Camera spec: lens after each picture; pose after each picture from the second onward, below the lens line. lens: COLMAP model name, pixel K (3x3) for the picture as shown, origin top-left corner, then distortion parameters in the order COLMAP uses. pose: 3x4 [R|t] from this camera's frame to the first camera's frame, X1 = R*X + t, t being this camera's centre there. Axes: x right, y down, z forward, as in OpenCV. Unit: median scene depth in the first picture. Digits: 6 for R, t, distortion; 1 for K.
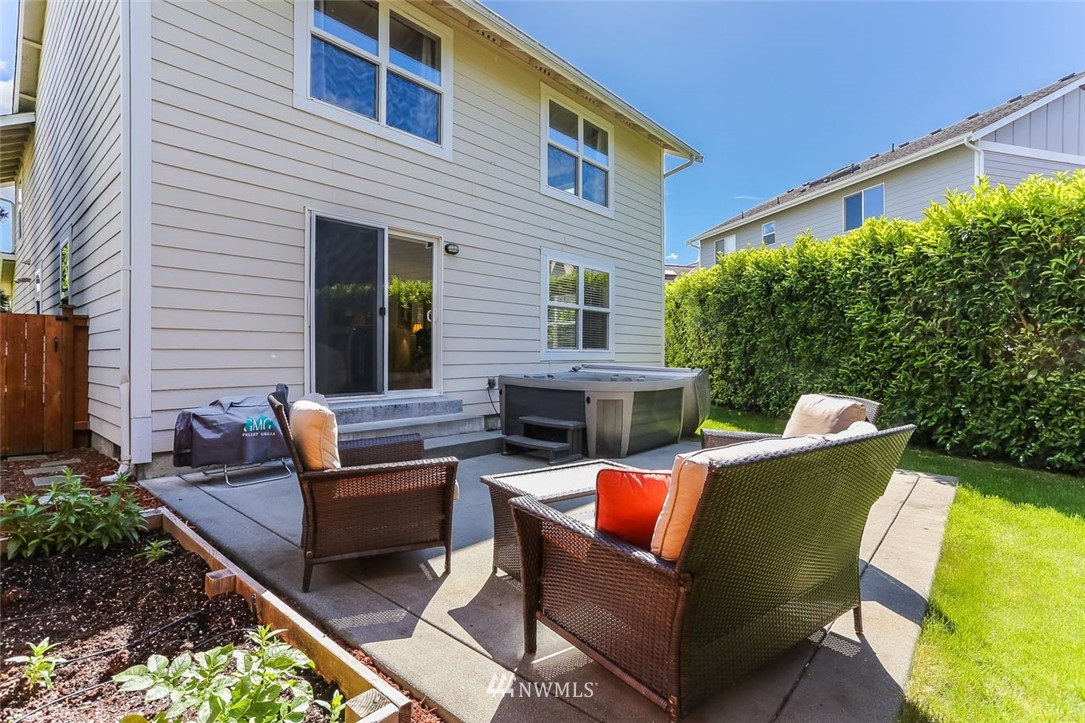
lens RADIAL K [[525.2, 0, 543.2], [0, 525.2, 358.3], [0, 0, 1]] dist [-0.040219, 0.021491]
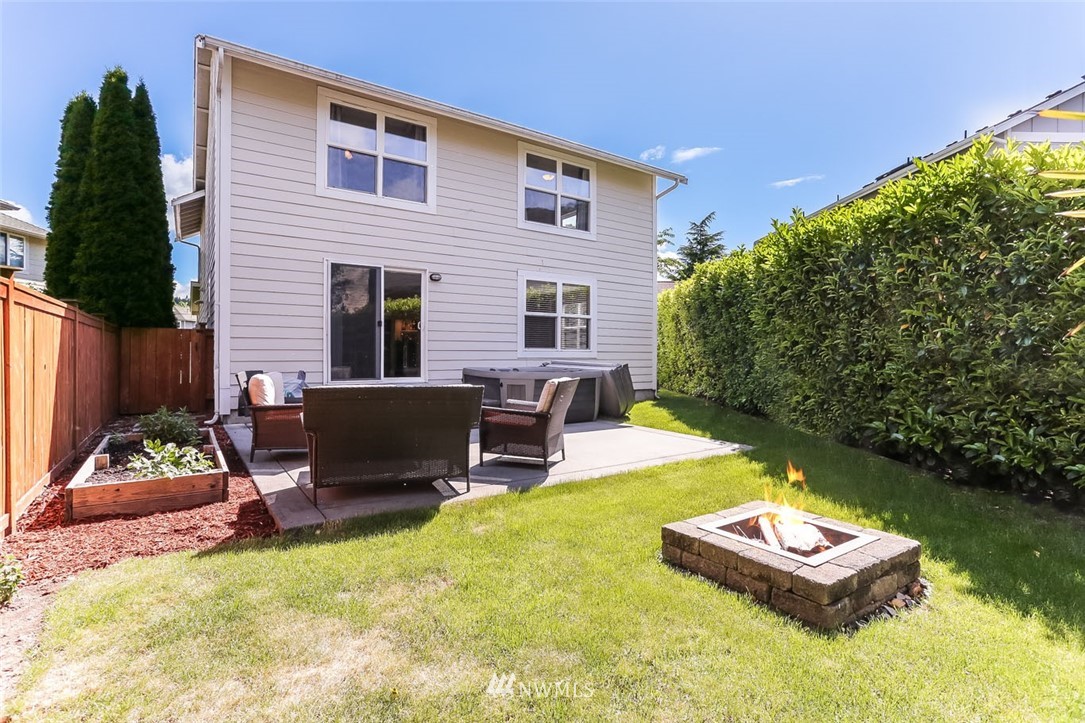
lens RADIAL K [[525.2, 0, 542.8], [0, 525.2, 359.9], [0, 0, 1]] dist [-0.040219, 0.021491]
pose [[0.969729, 0.002482, -0.244173, 0.448519], [-0.001763, 0.999993, 0.003165, 0.006165], [0.244179, -0.002639, 0.969727, -0.284411]]
